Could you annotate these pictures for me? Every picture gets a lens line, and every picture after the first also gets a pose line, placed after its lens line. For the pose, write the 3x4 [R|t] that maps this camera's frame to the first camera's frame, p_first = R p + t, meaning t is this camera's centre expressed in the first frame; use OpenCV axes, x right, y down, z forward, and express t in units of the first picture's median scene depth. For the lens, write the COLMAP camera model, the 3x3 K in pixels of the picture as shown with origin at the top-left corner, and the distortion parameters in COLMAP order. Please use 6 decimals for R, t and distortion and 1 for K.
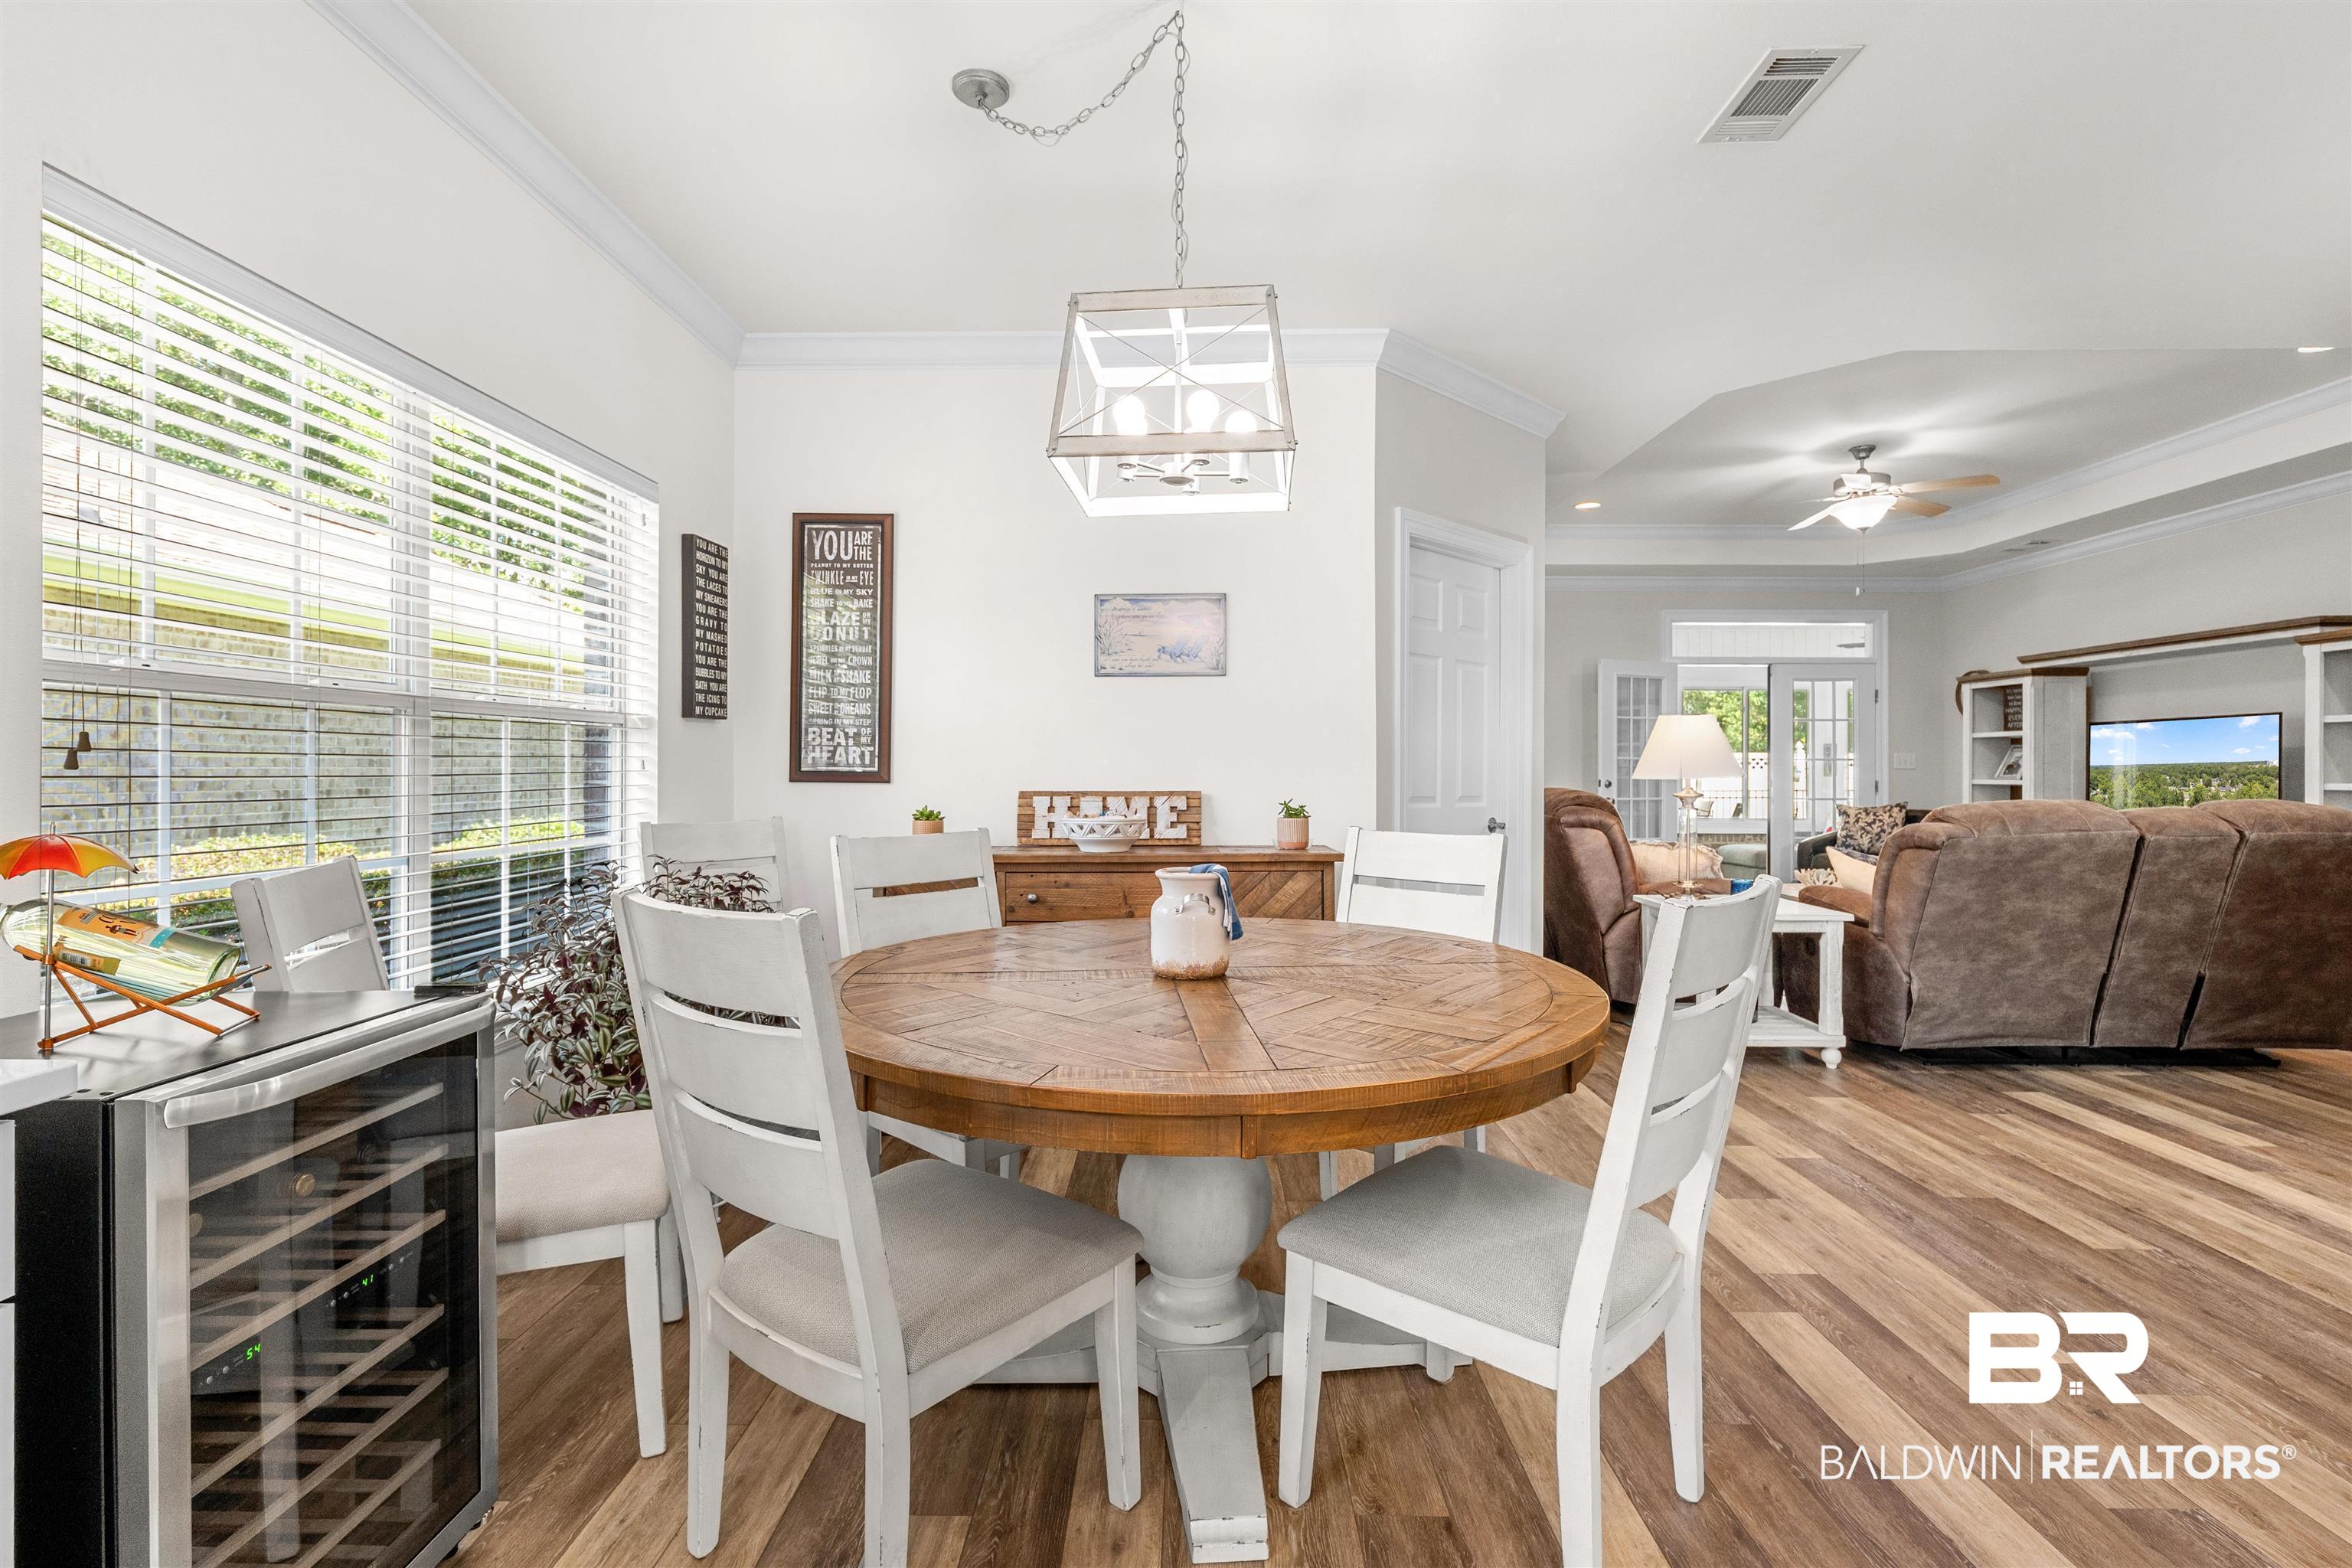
lens RADIAL K [[1070.2, 0, 1166.1], [0, 1070.2, 767.4], [0, 0, 1]] dist [0.000359, -0.001478]
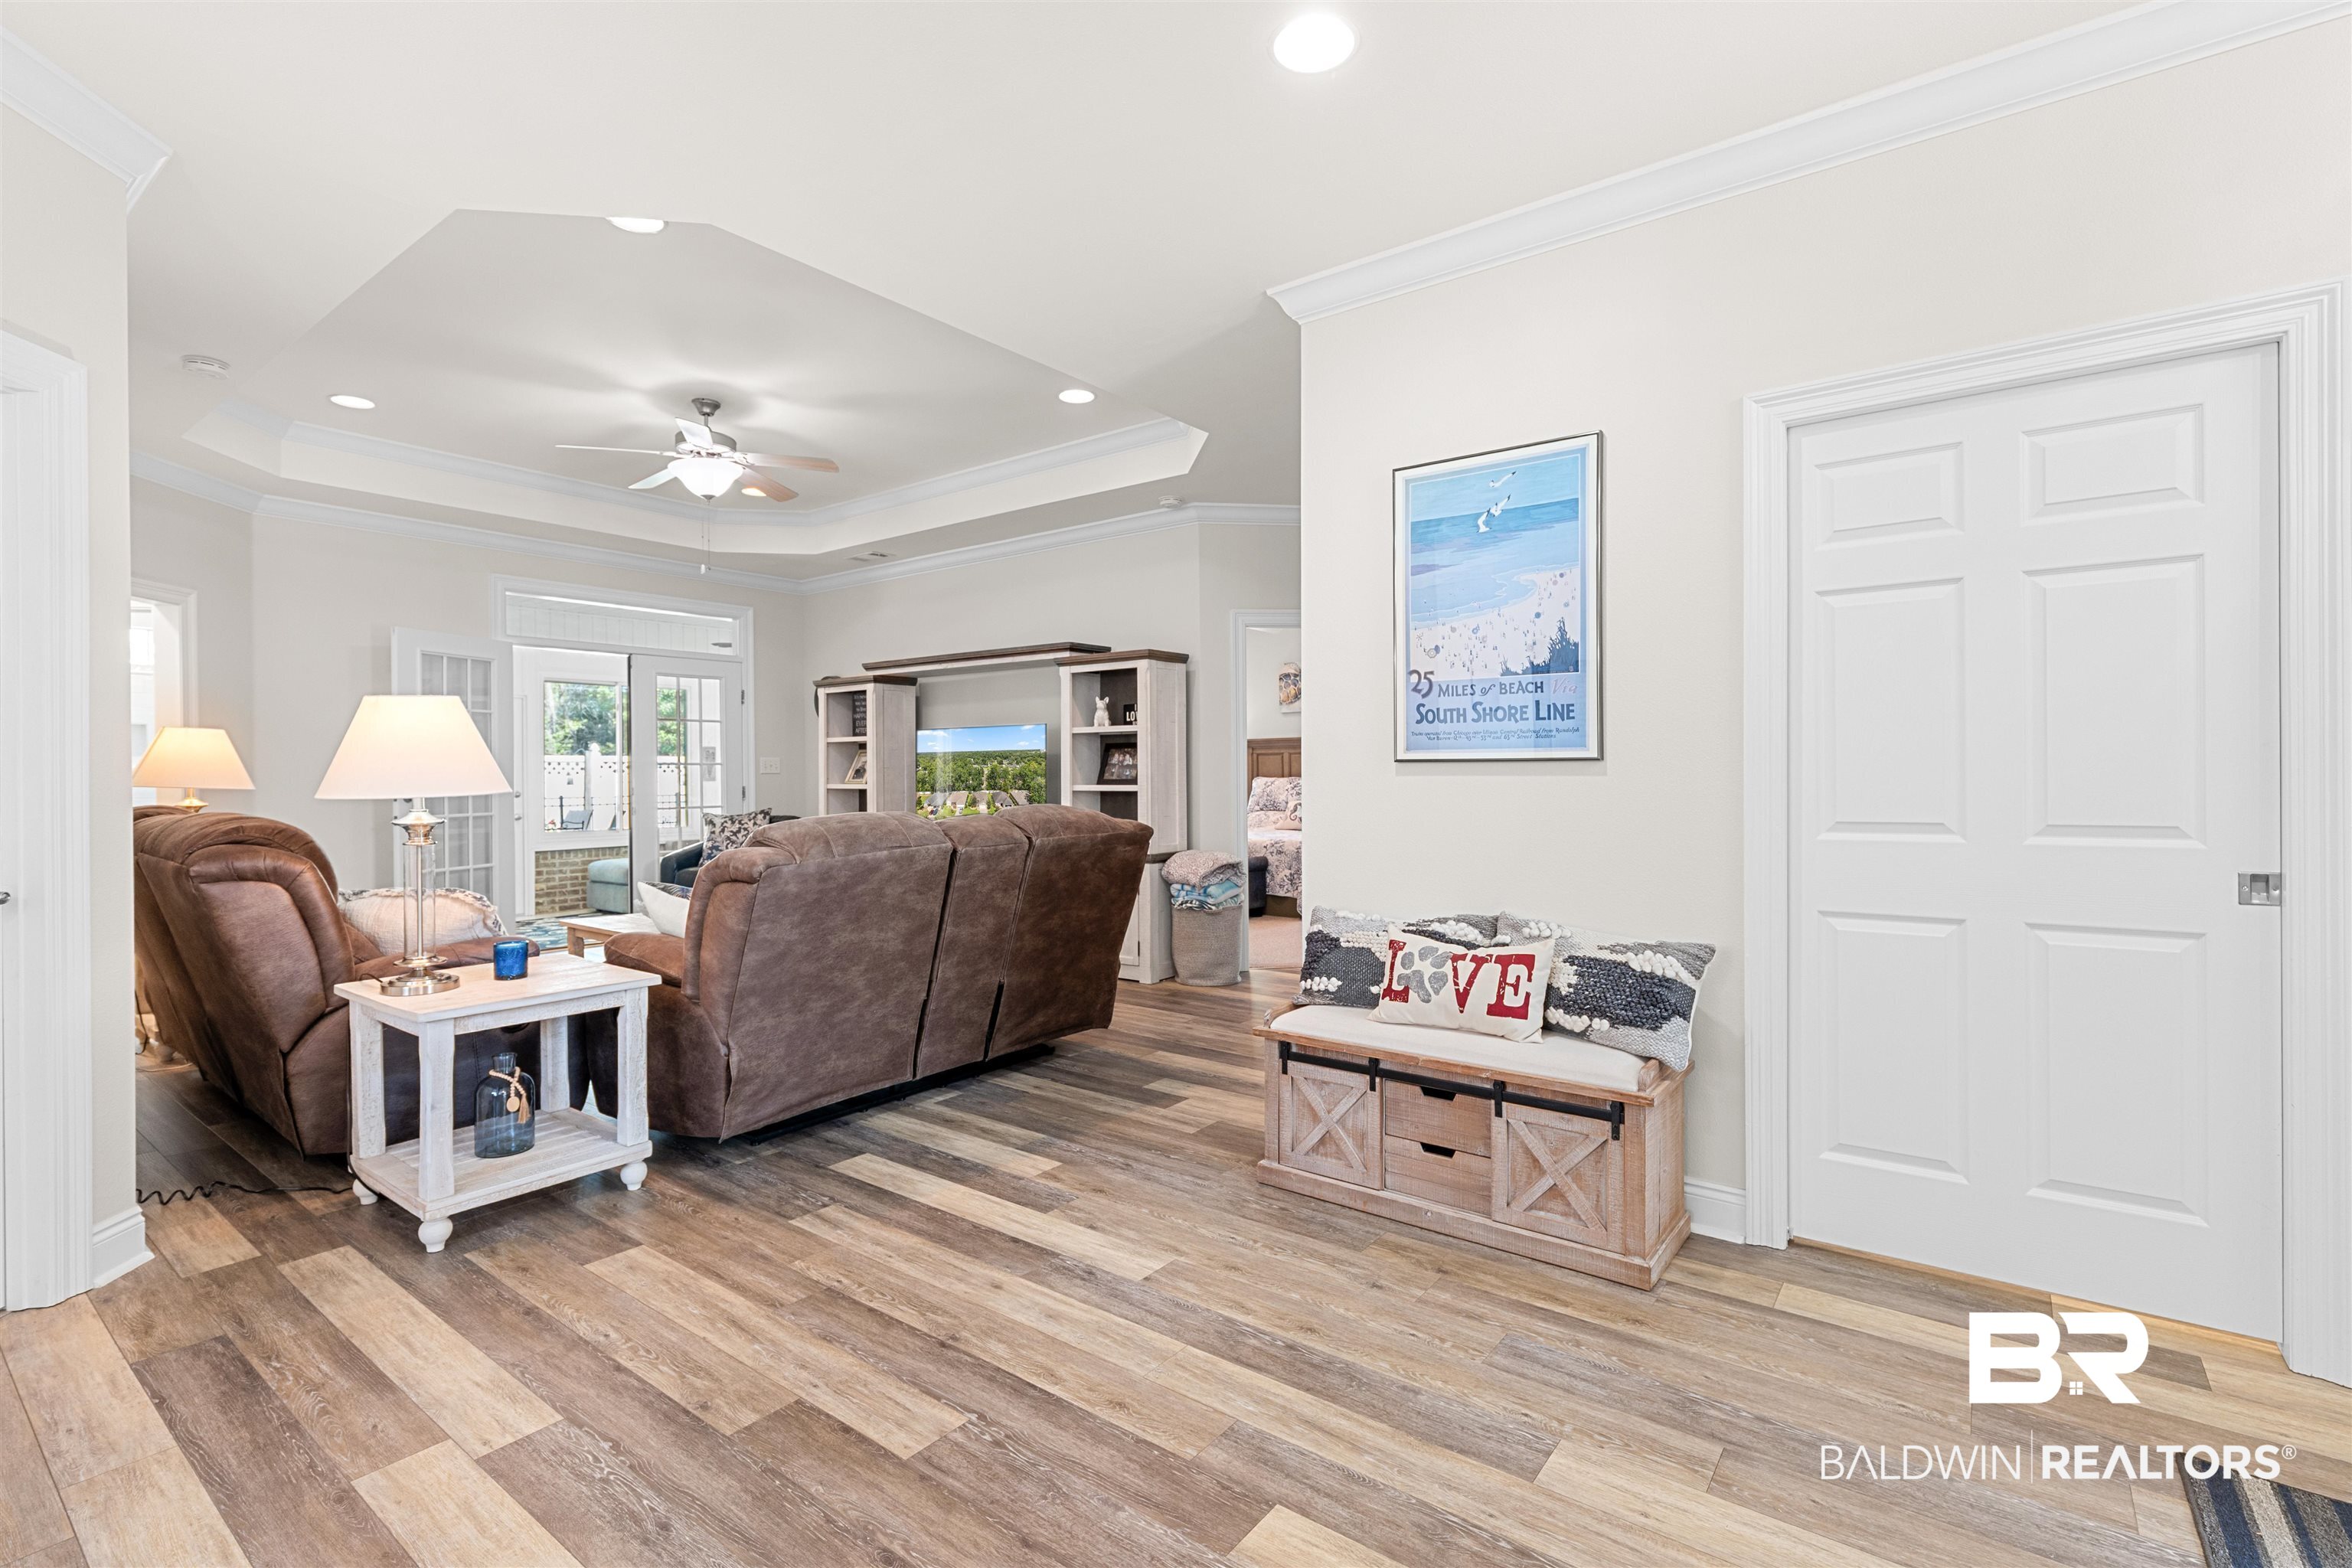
lens RADIAL K [[1070.2, 0, 1181.8], [0, 1070.2, 777.6], [0, 0, 1]] dist [0.000359, -0.001478]
pose [[0.584545, -0.010469, 0.811293, 0.261868], [0.004902, 0.999944, 0.009372, -0.004898], [-0.811346, -0.001501, 0.584564, 0.282952]]
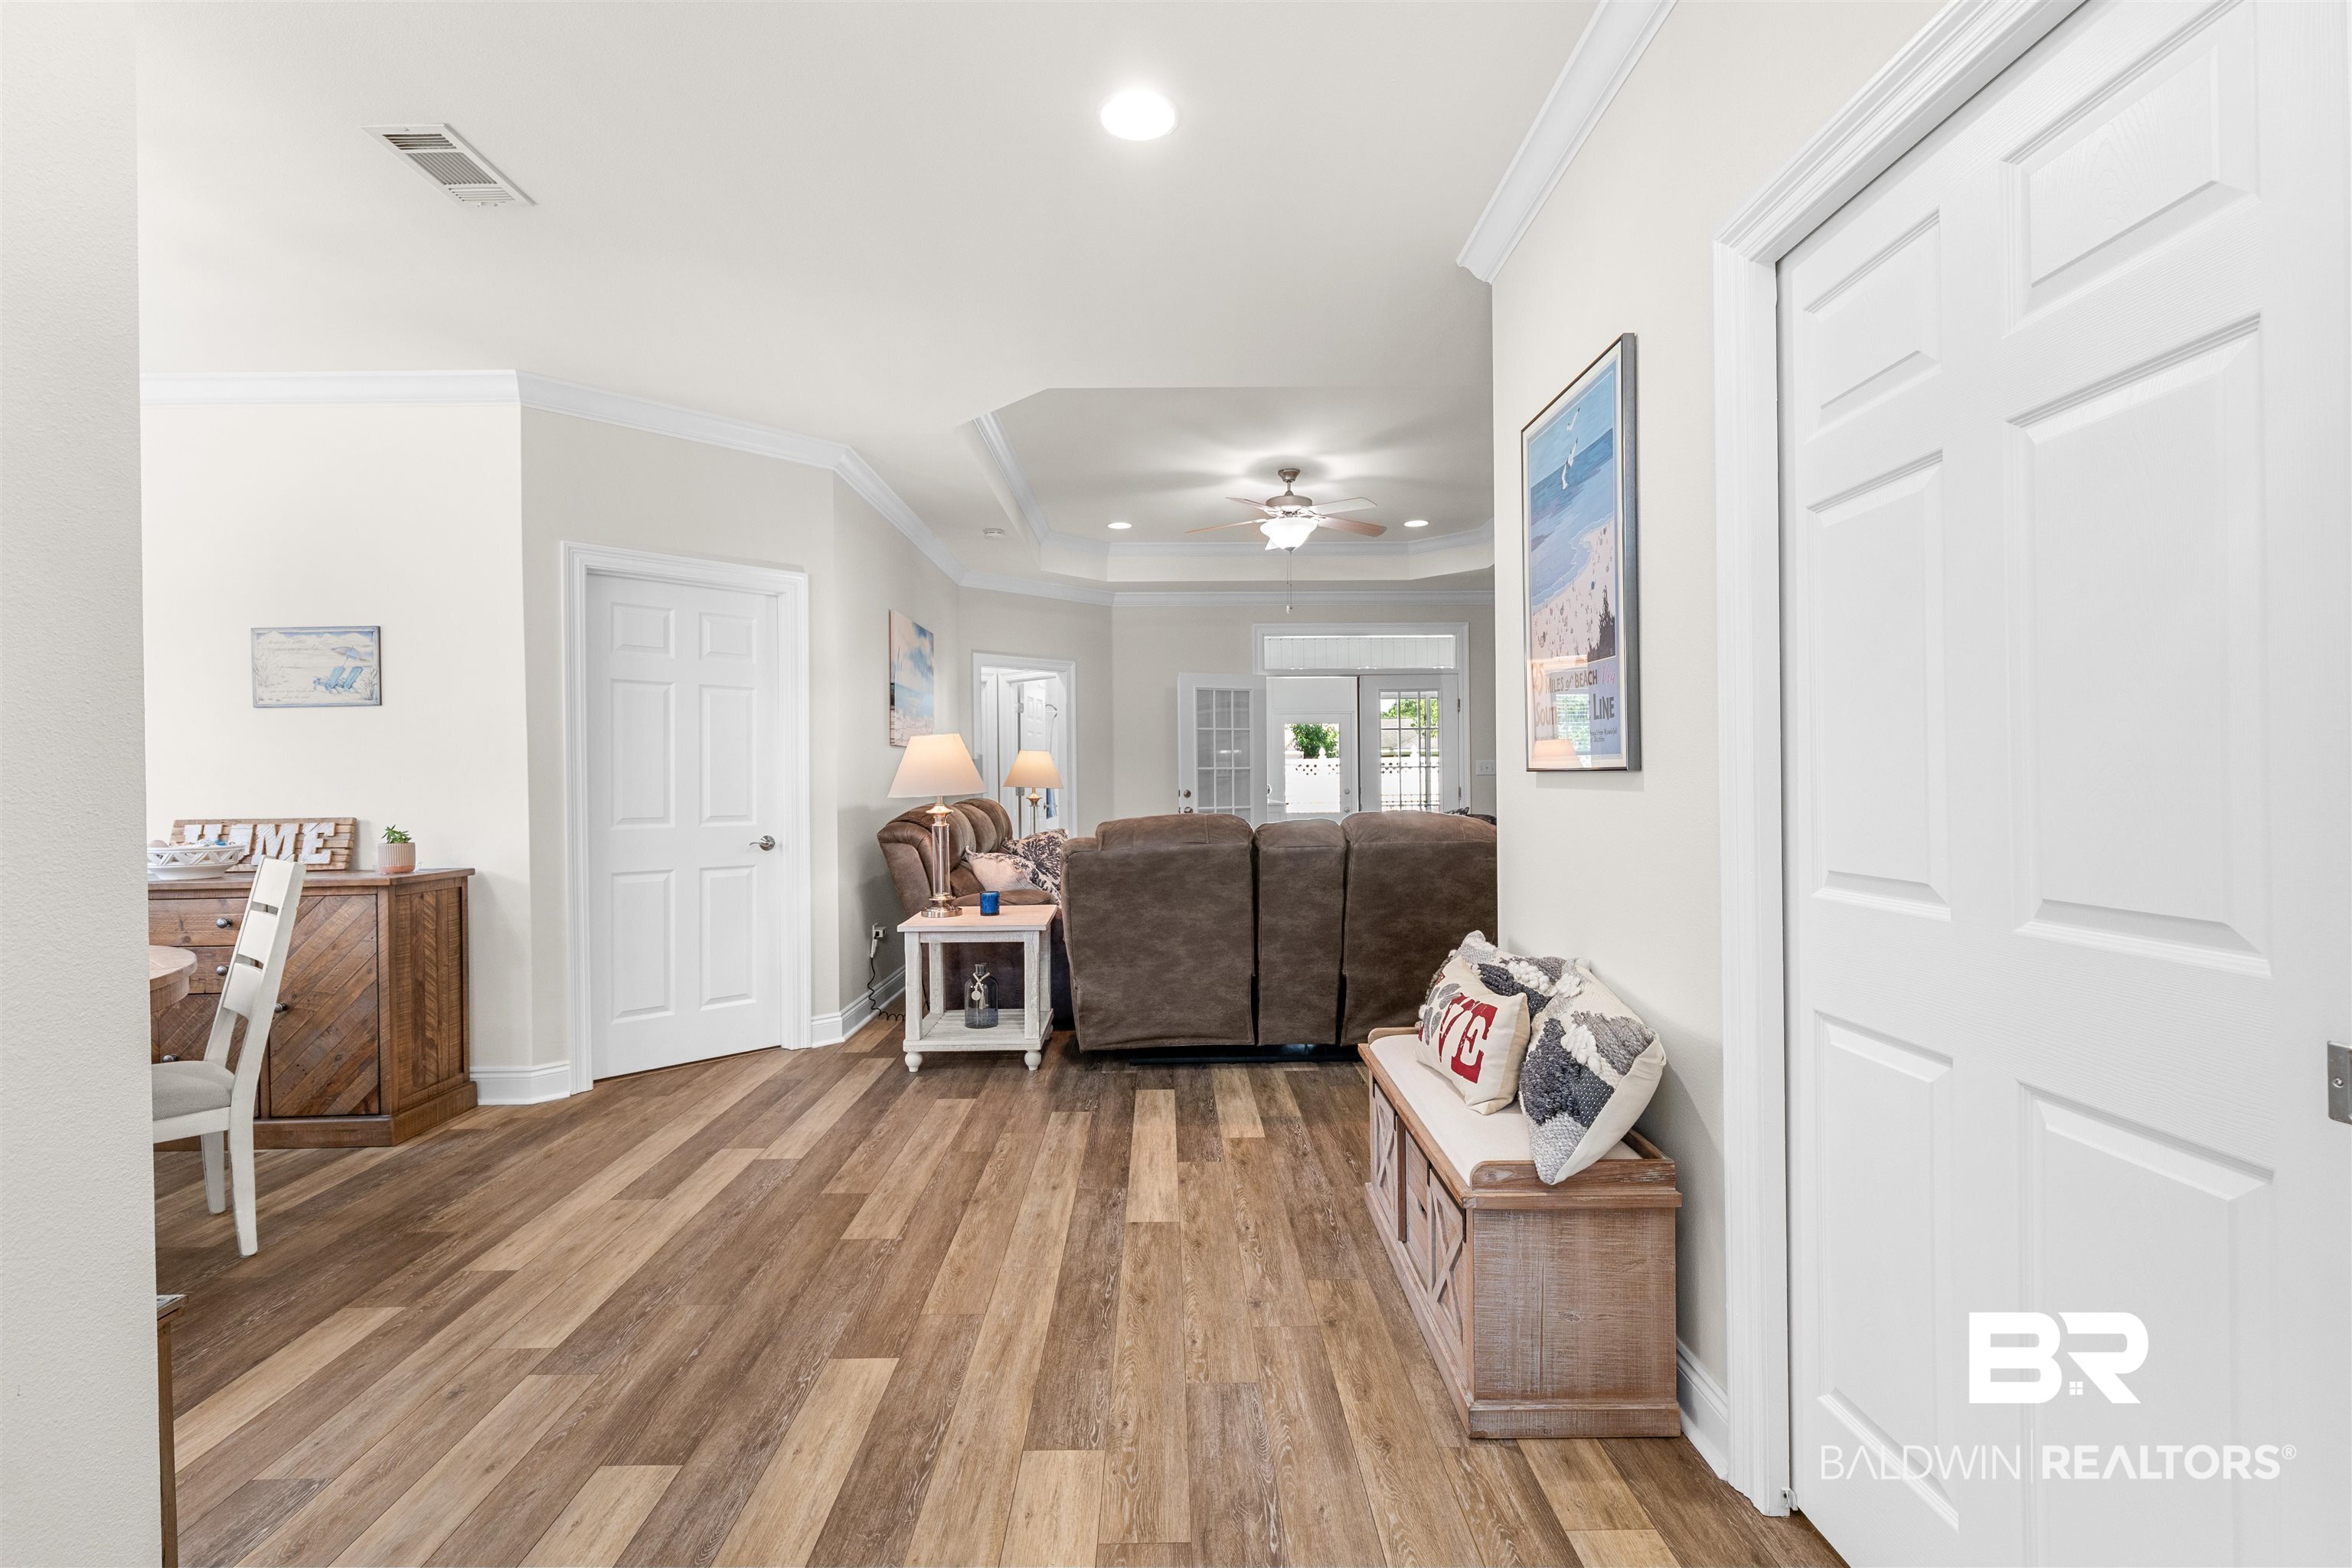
lens RADIAL K [[1070.2, 0, 1178.8], [0, 1070.2, 777.8], [0, 0, 1]] dist [0.000359, -0.001478]
pose [[0.999313, -0.013203, 0.034631, 0.762731], [0.013037, 0.999902, 0.005033, -0.010590], [-0.034694, -0.004578, 0.999387, -0.057716]]
